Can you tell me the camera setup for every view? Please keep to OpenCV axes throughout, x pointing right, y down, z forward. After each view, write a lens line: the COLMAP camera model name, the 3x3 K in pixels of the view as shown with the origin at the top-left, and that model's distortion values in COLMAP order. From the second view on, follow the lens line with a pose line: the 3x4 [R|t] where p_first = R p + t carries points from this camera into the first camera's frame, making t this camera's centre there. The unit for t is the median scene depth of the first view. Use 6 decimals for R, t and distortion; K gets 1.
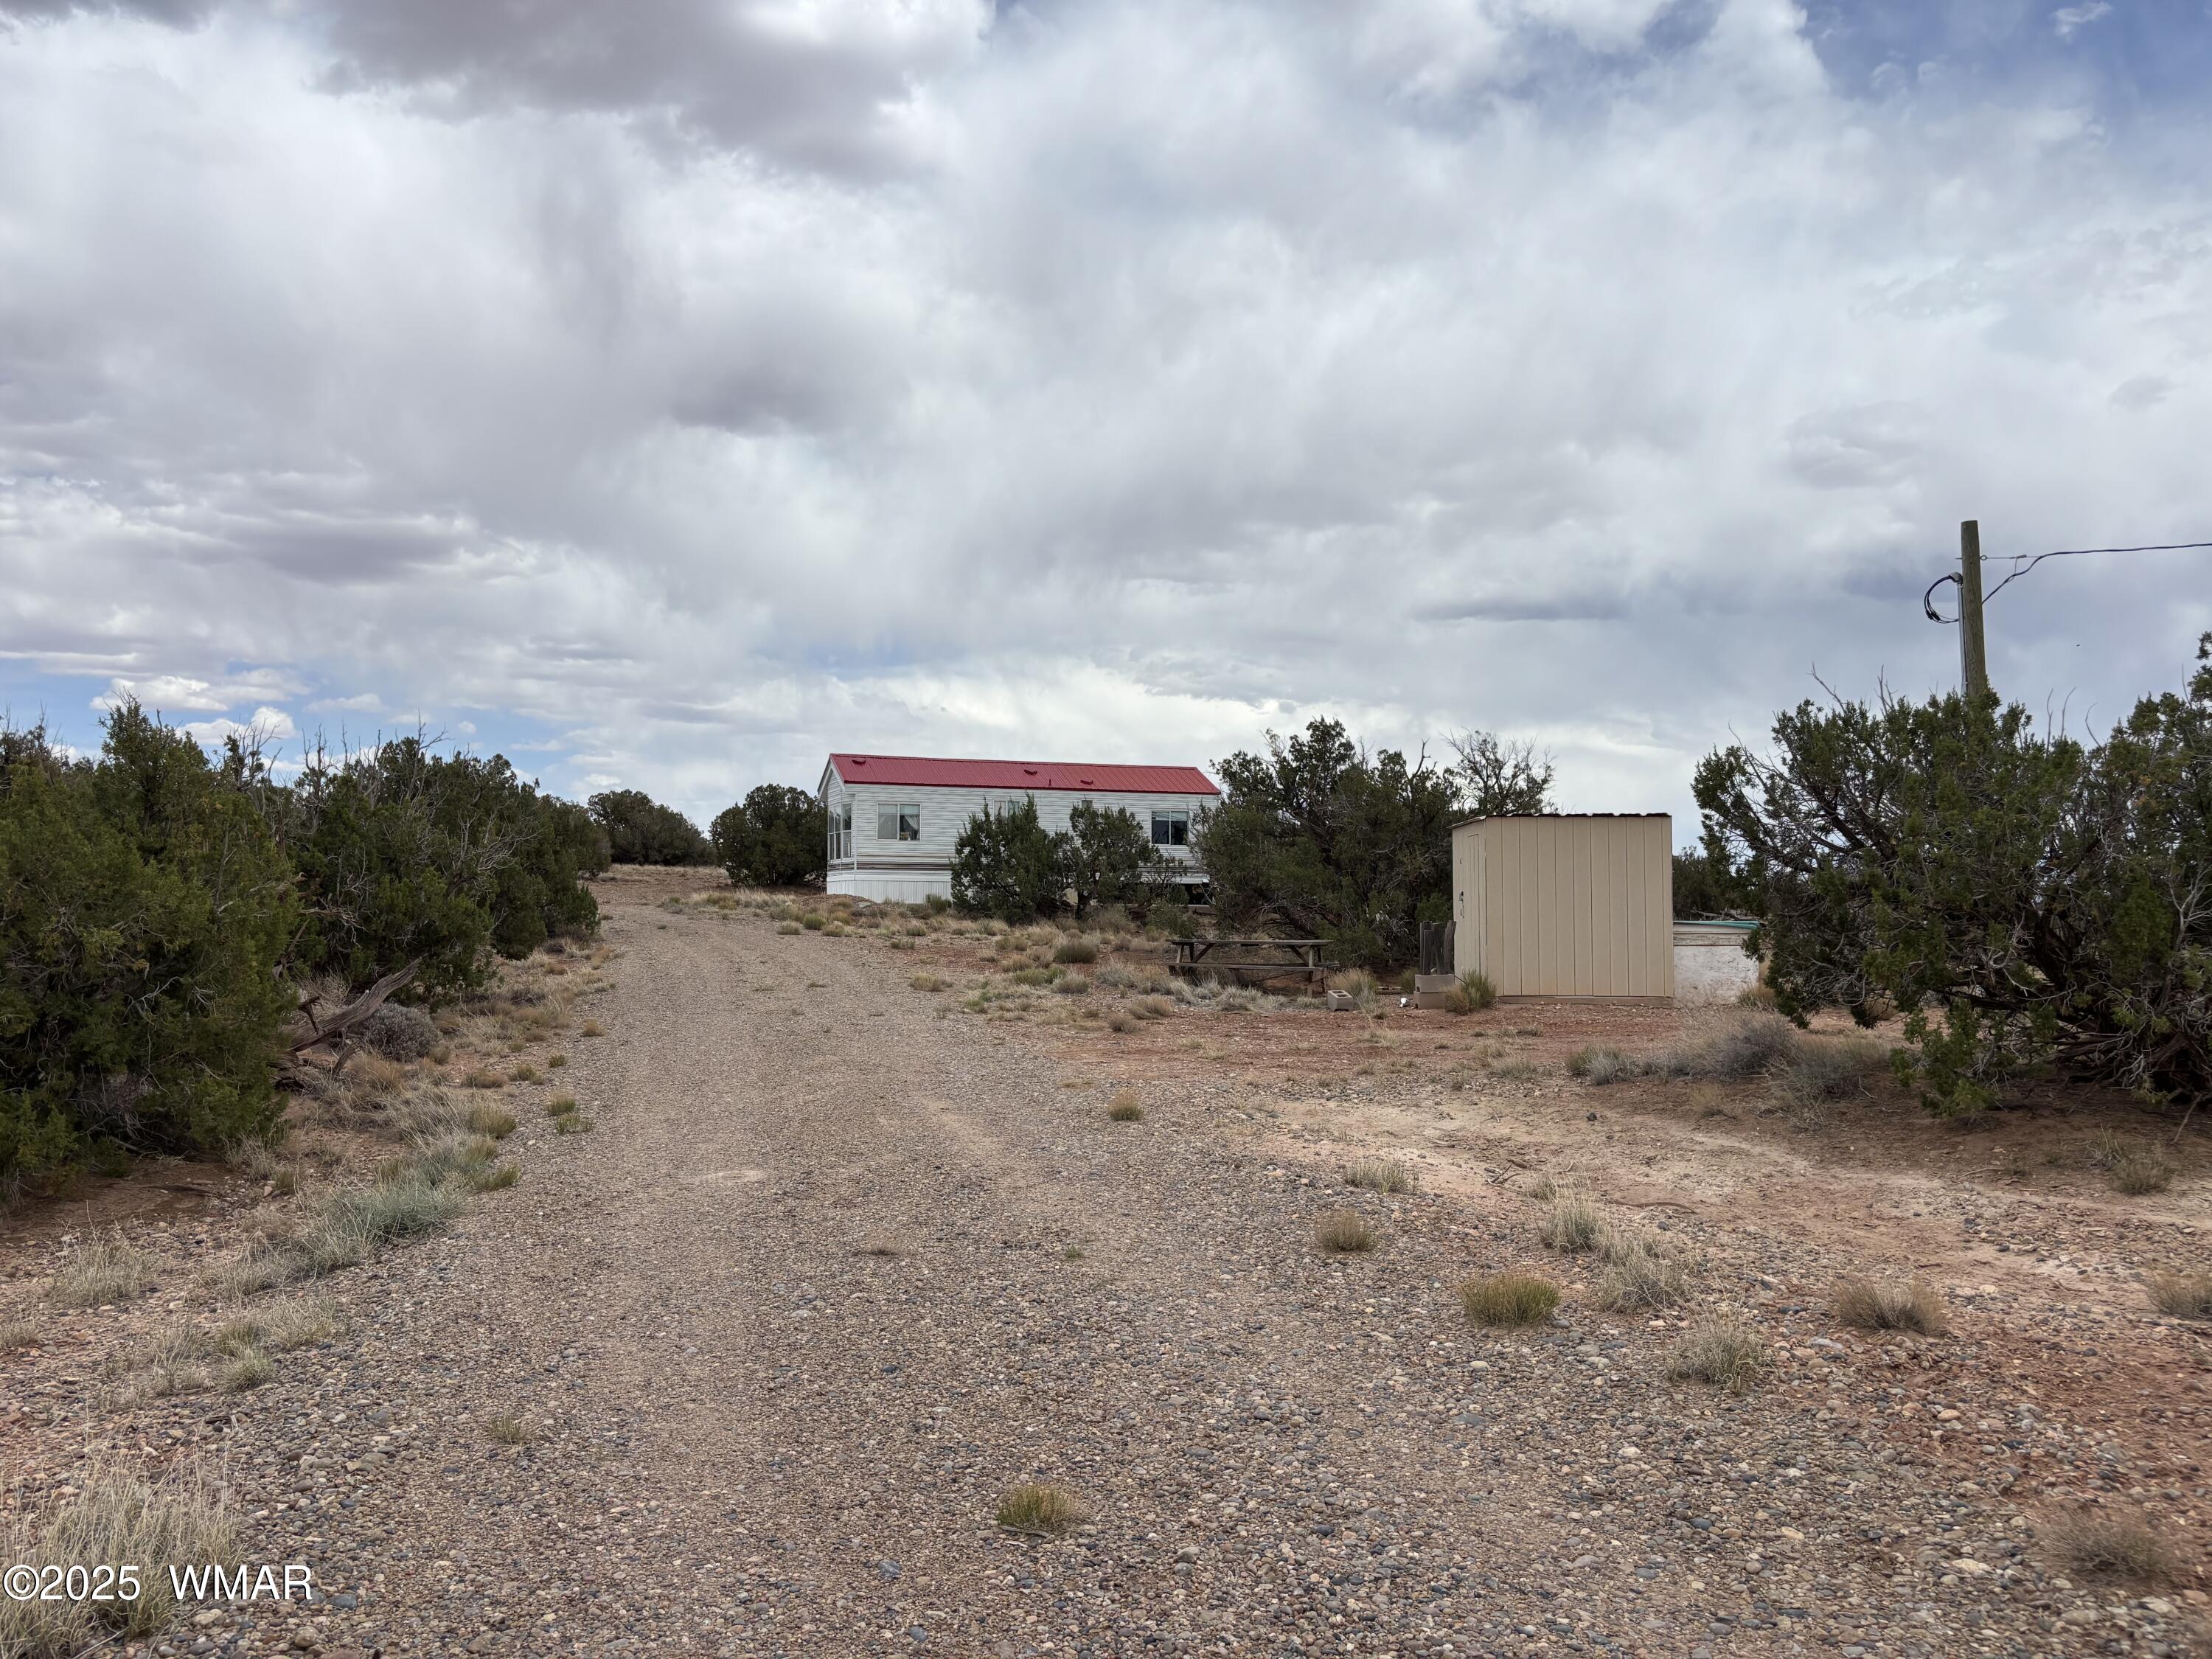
lens RADIAL K [[1666.4, 0, 1106.0], [0, 1666.4, 829.5], [0, 0, 1]] dist [0.078487, -0.091253]
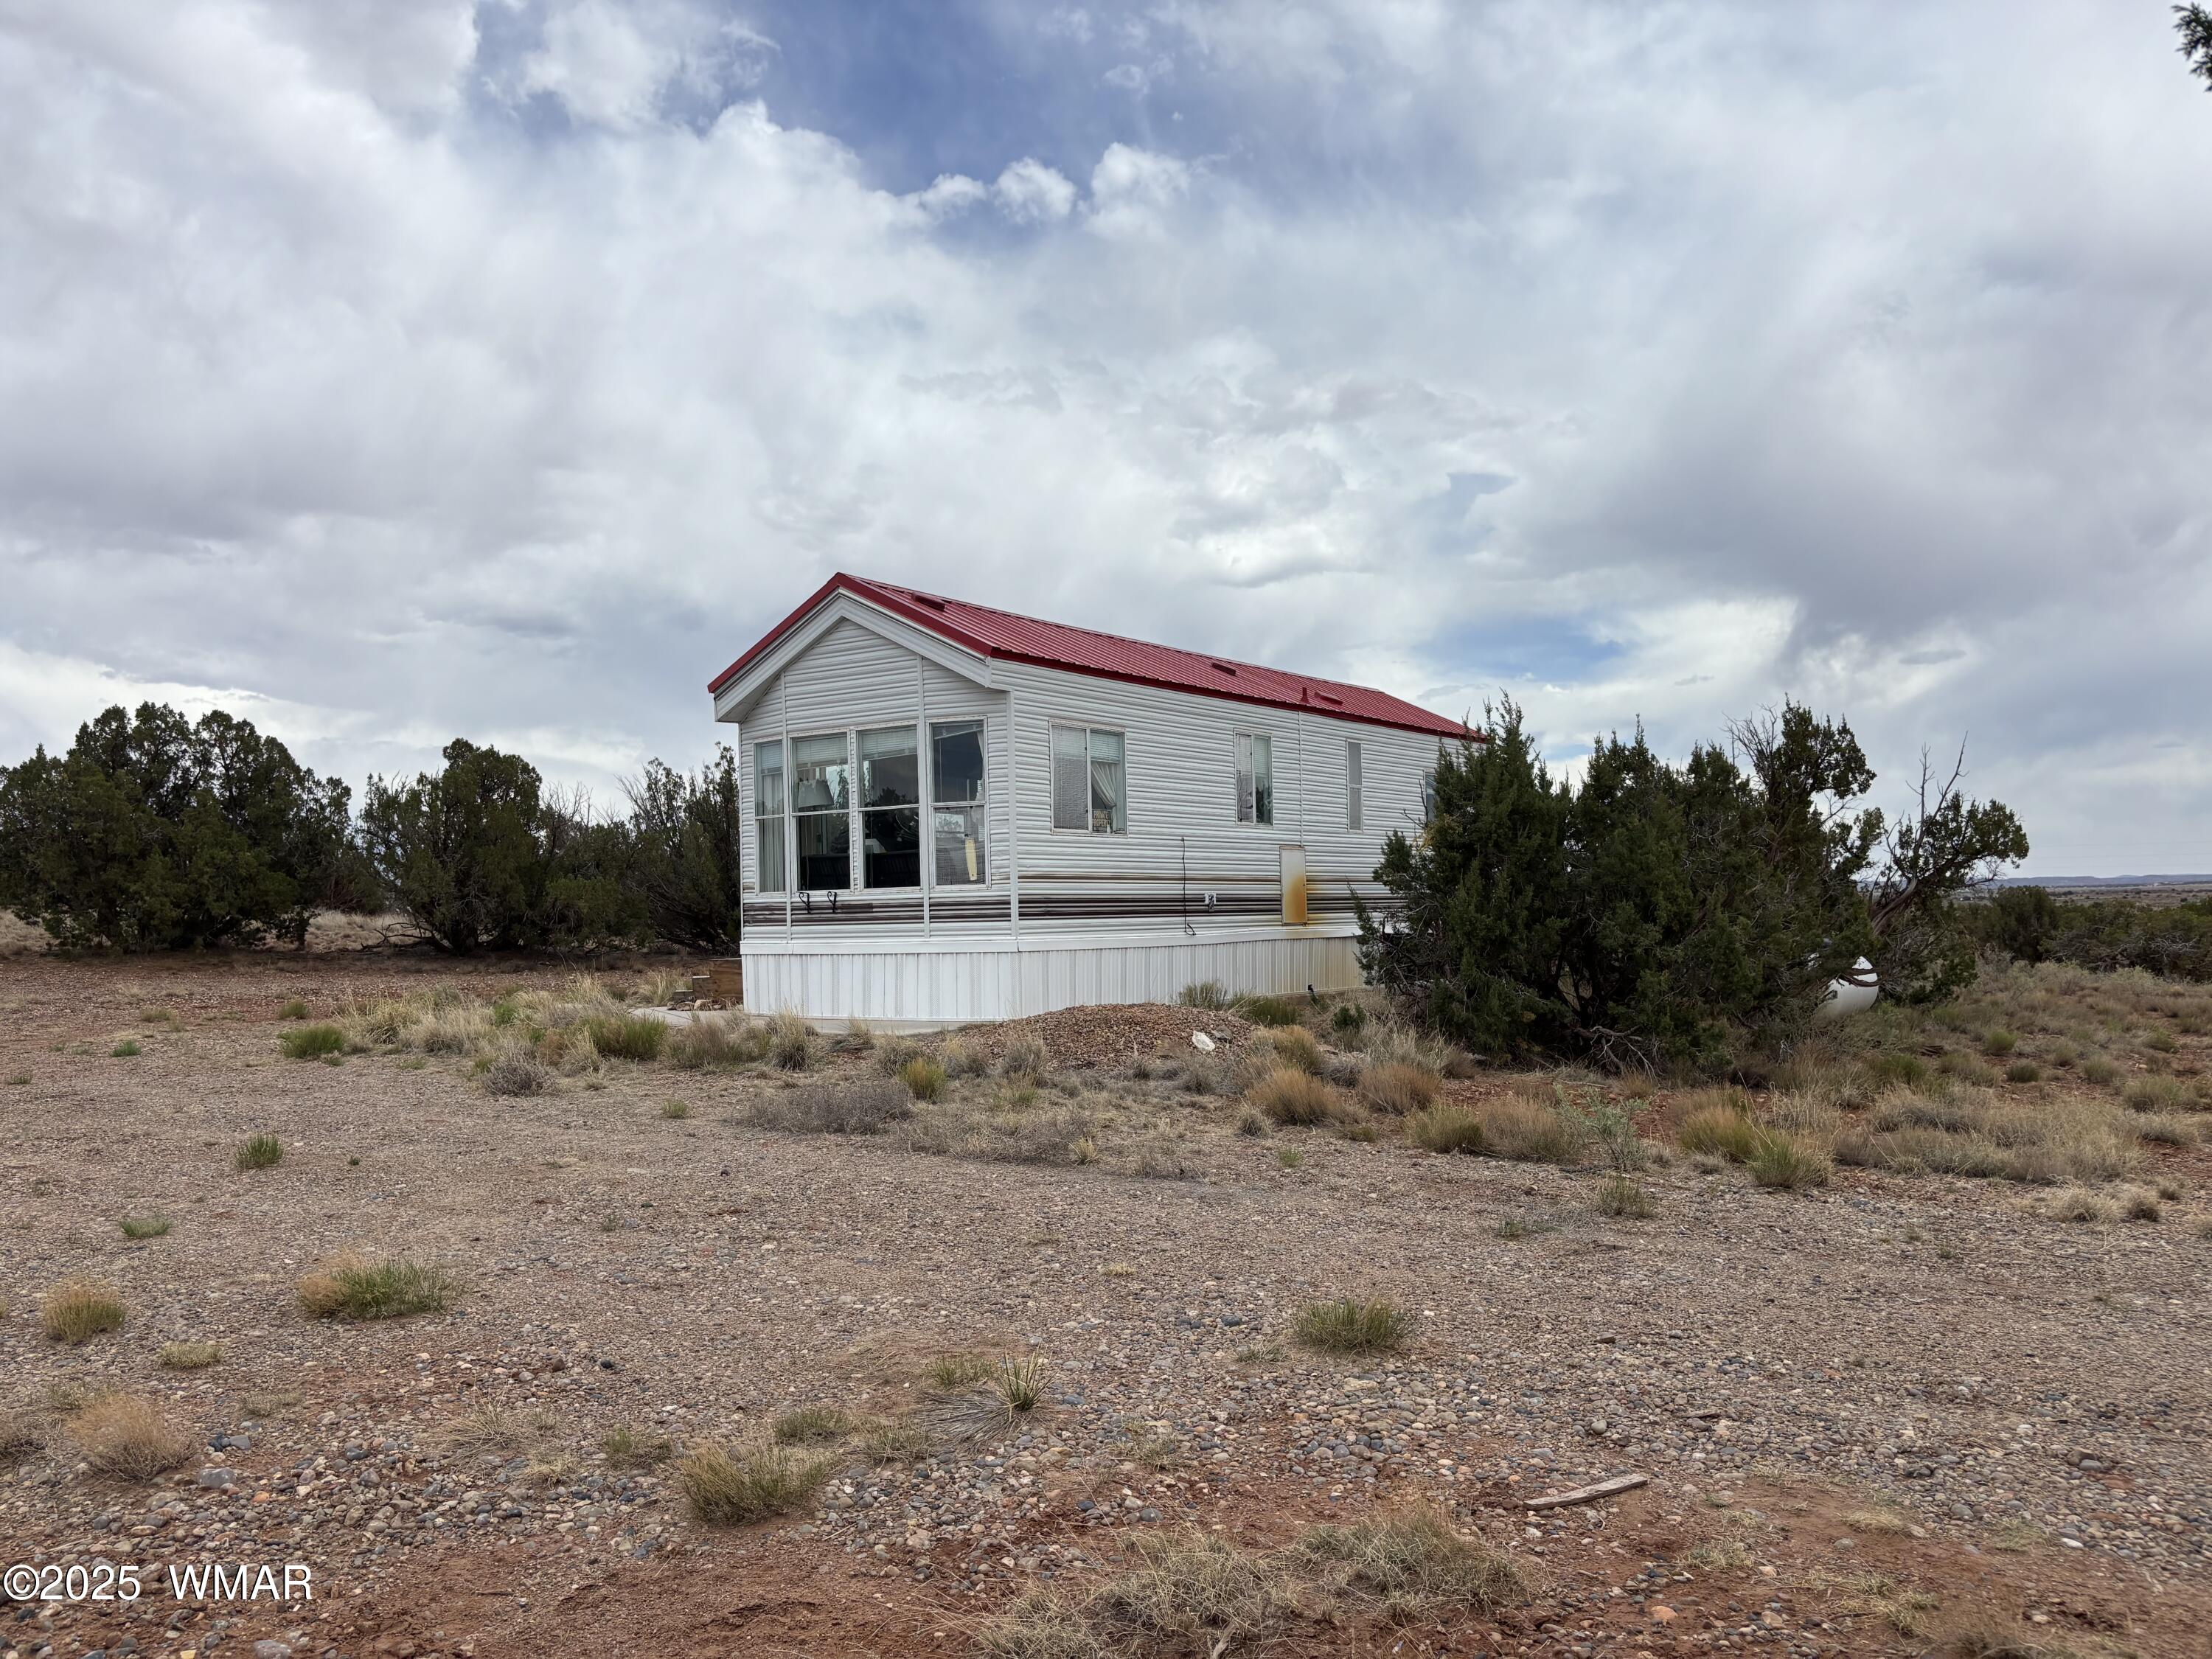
lens RADIAL K [[1675.6, 0, 1106.0], [0, 1675.6, 829.5], [0, 0, 1]] dist [0.159483, -0.327296]
pose [[0.828001, 0.012570, 0.560585, -0.321238], [-0.006868, 0.999901, -0.012277, 0.009662], [-0.560684, 0.006315, 0.828006, 0.699694]]
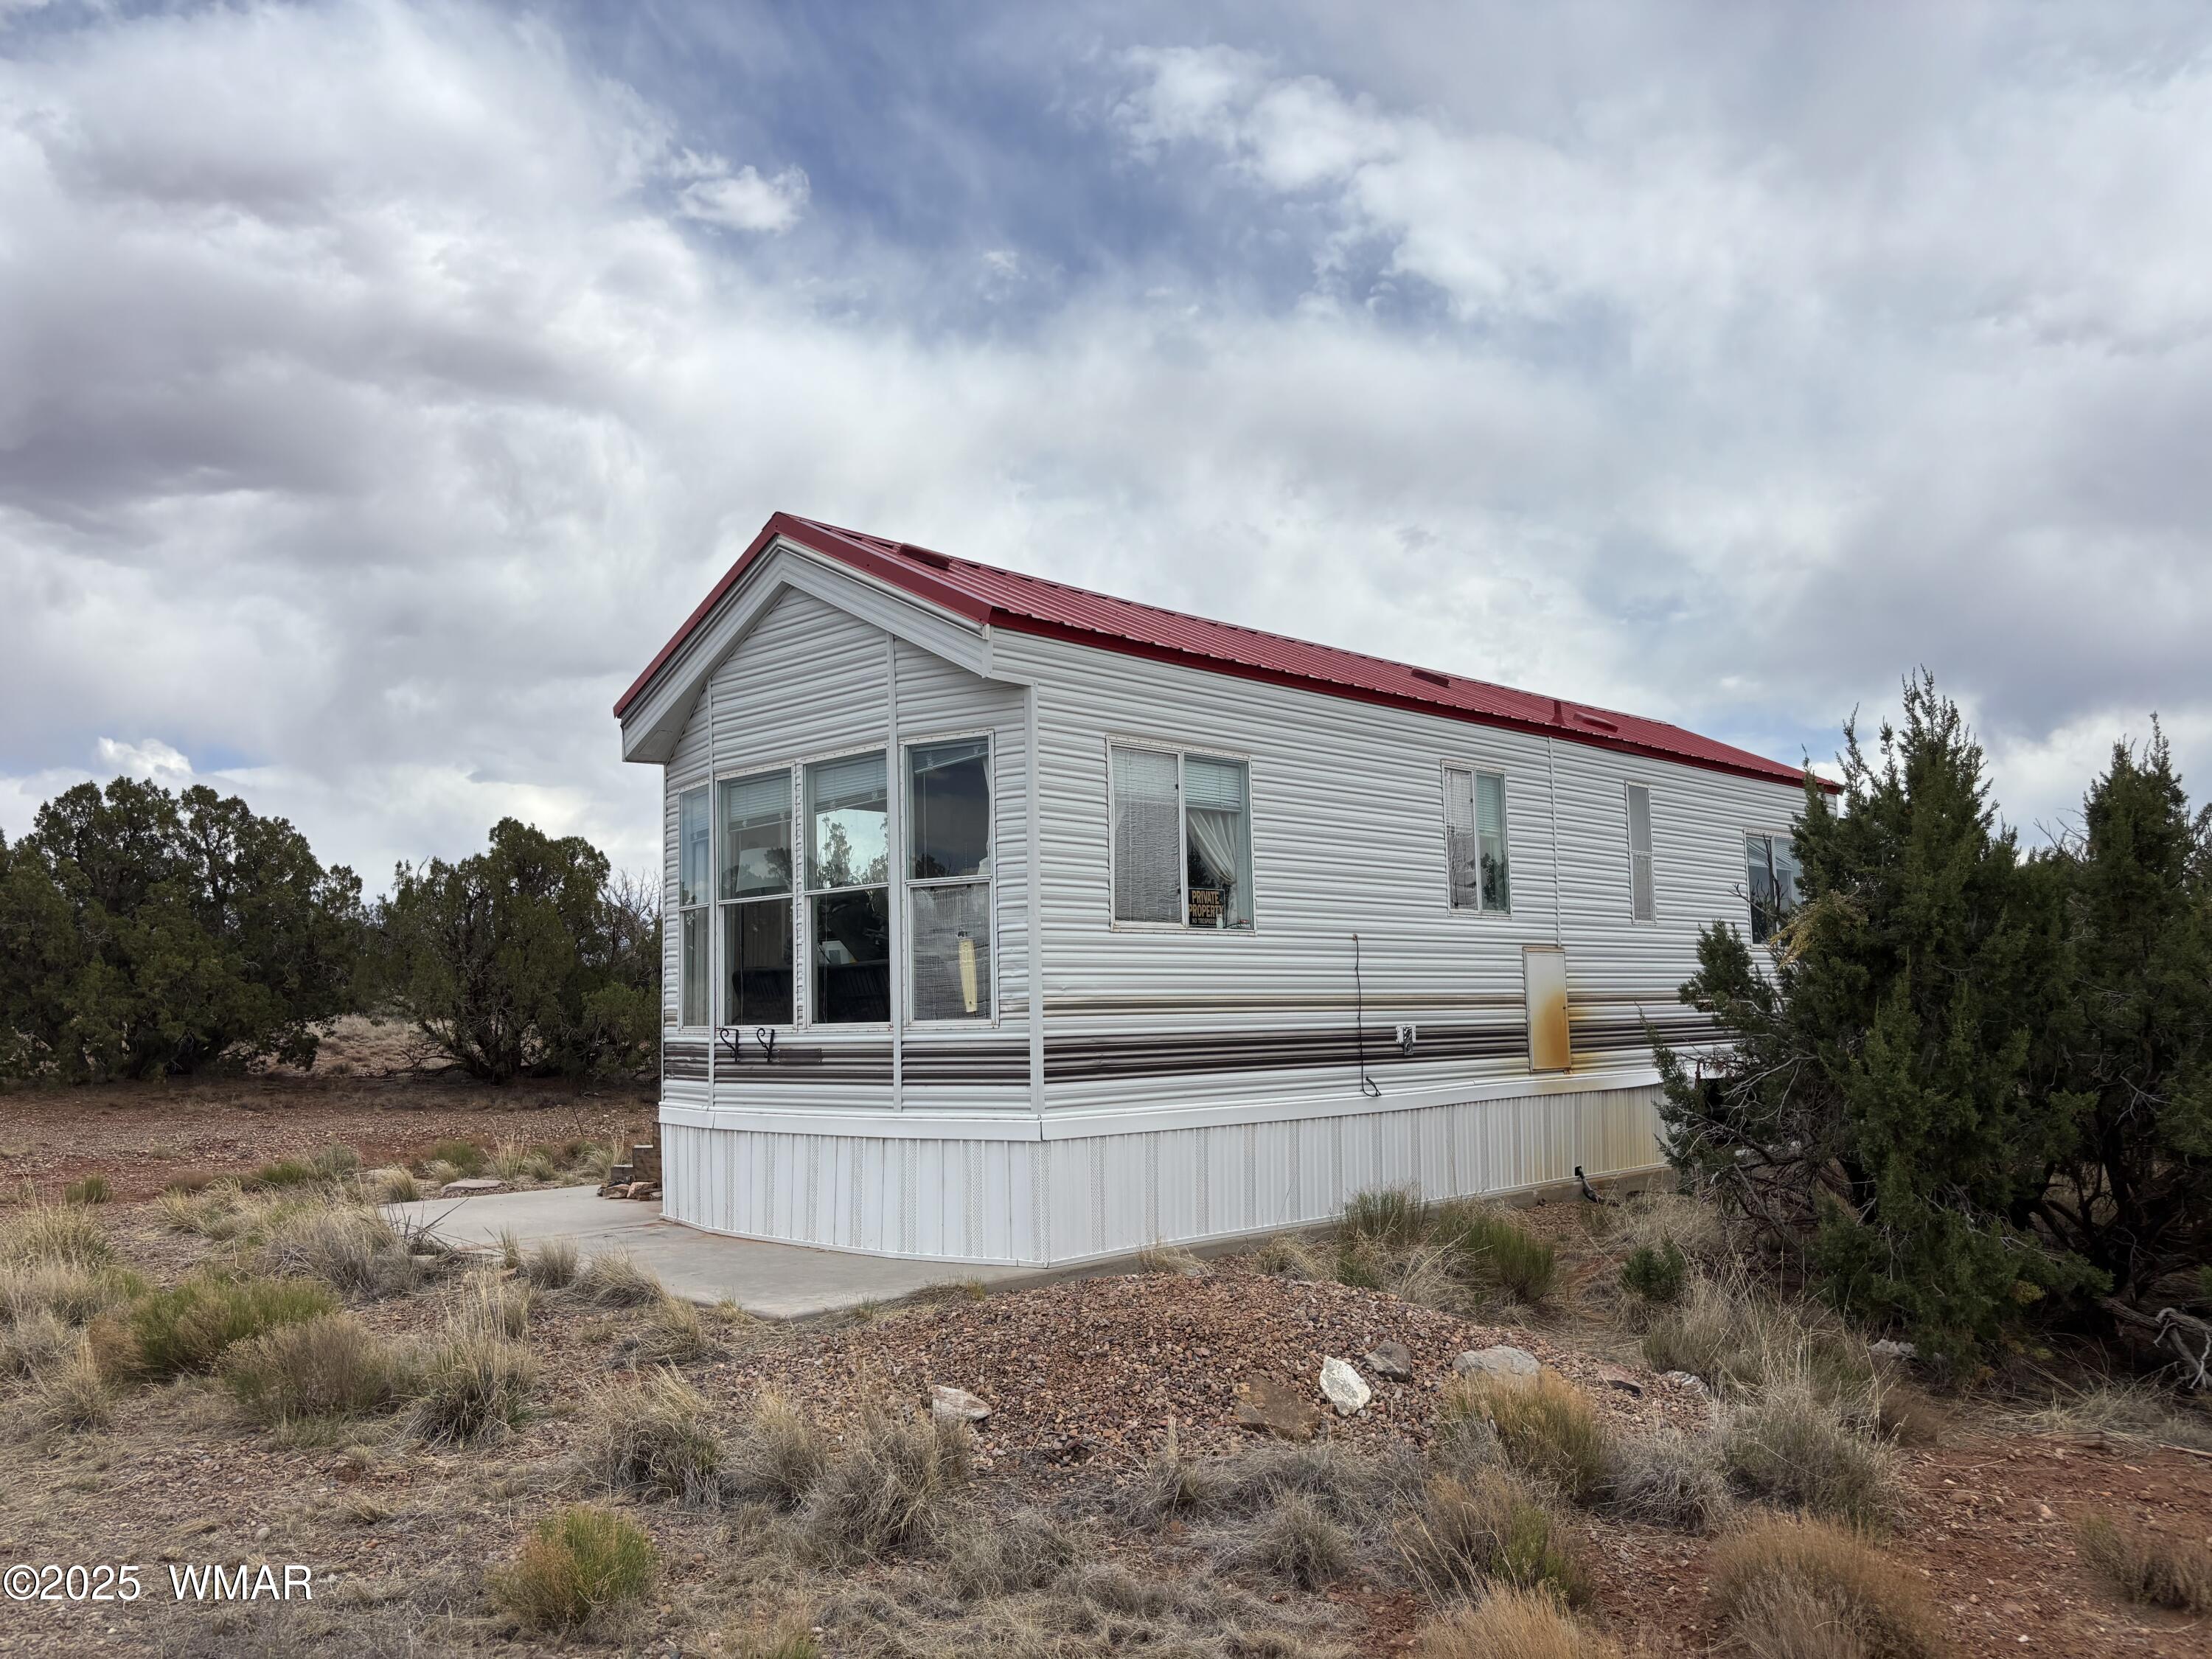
lens RADIAL K [[1666.4, 0, 1106.0], [0, 1666.4, 829.5], [0, 0, 1]] dist [0.078487, -0.091253]
pose [[0.903619, 0.029802, 0.427298, -0.223632], [-0.001482, 0.997788, -0.066456, 0.007553], [-0.428334, 0.059418, 0.901665, 0.810695]]
